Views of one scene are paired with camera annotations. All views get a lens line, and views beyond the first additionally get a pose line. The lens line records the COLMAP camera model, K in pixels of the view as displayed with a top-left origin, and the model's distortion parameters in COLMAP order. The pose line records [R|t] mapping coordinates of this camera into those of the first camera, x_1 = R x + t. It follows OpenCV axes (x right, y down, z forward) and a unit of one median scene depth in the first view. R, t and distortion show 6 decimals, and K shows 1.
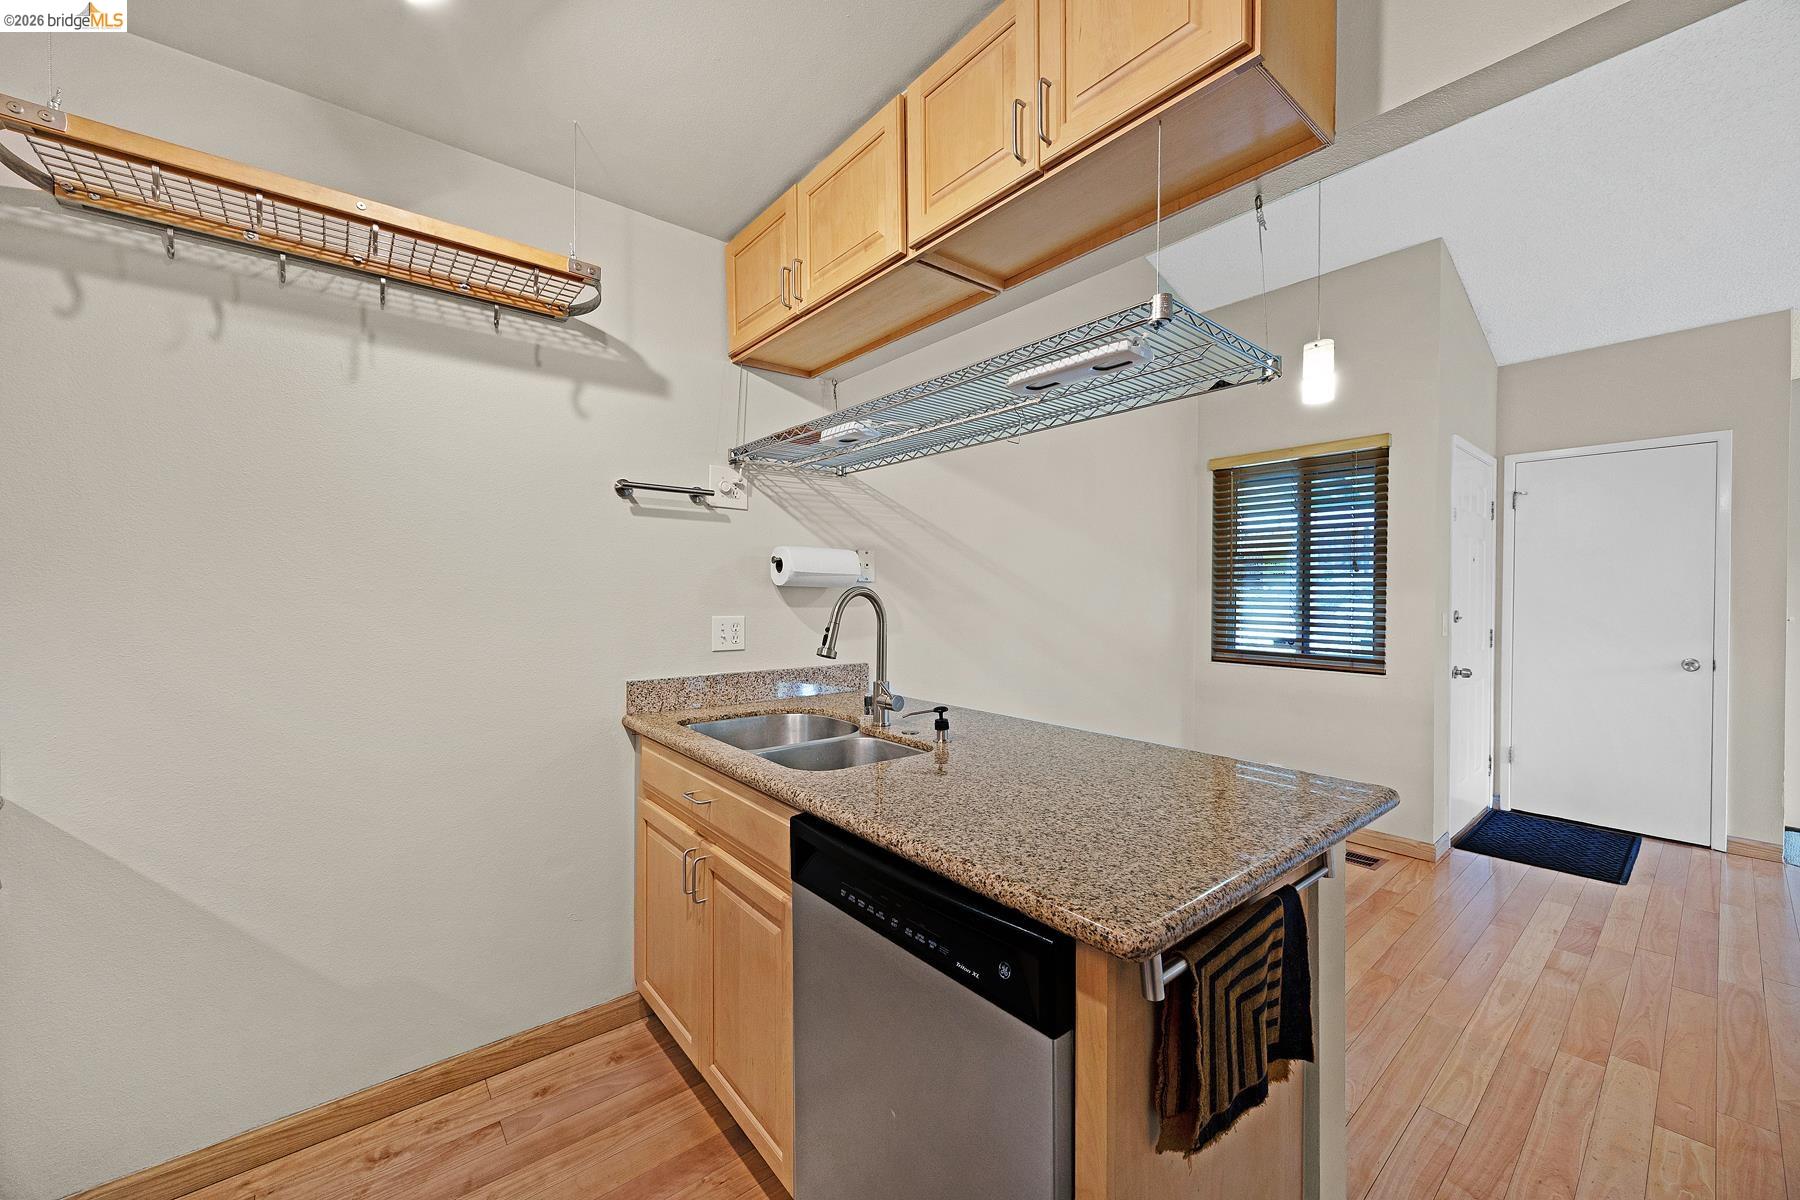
lens RADIAL K [[687.7, 0, 898.1], [0, 687.7, 597.9], [0, 0, 1]] dist [-0.000123, 0.000130]
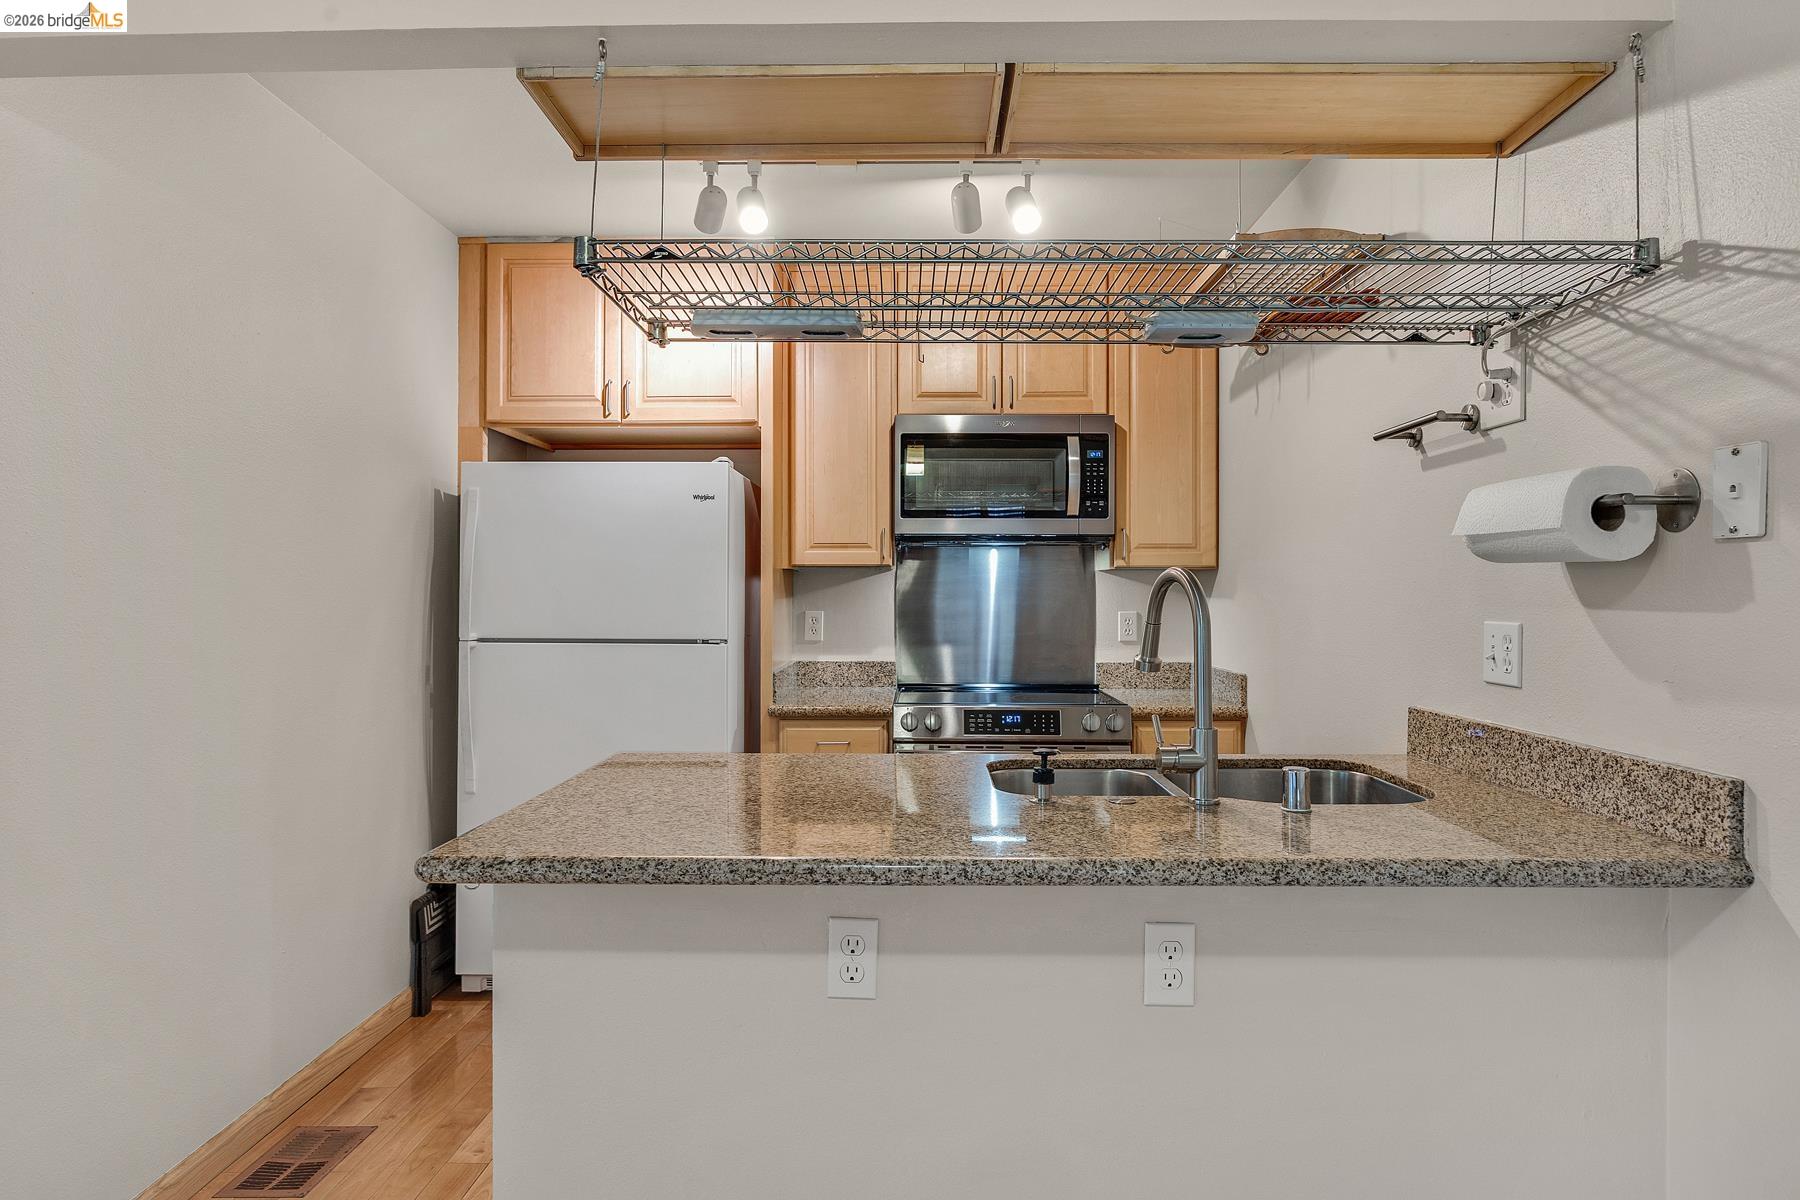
lens RADIAL K [[1055.3, 0, 900.0], [0, 1055.3, 600.0], [0, 0, 1]] dist [-0.004017, -0.000386]
pose [[-0.651888, -0.001224, -0.758315, 0.716293], [-0.009878, 0.999928, 0.006877, 0.008310], [0.758251, 0.011974, -0.651853, 1.202370]]
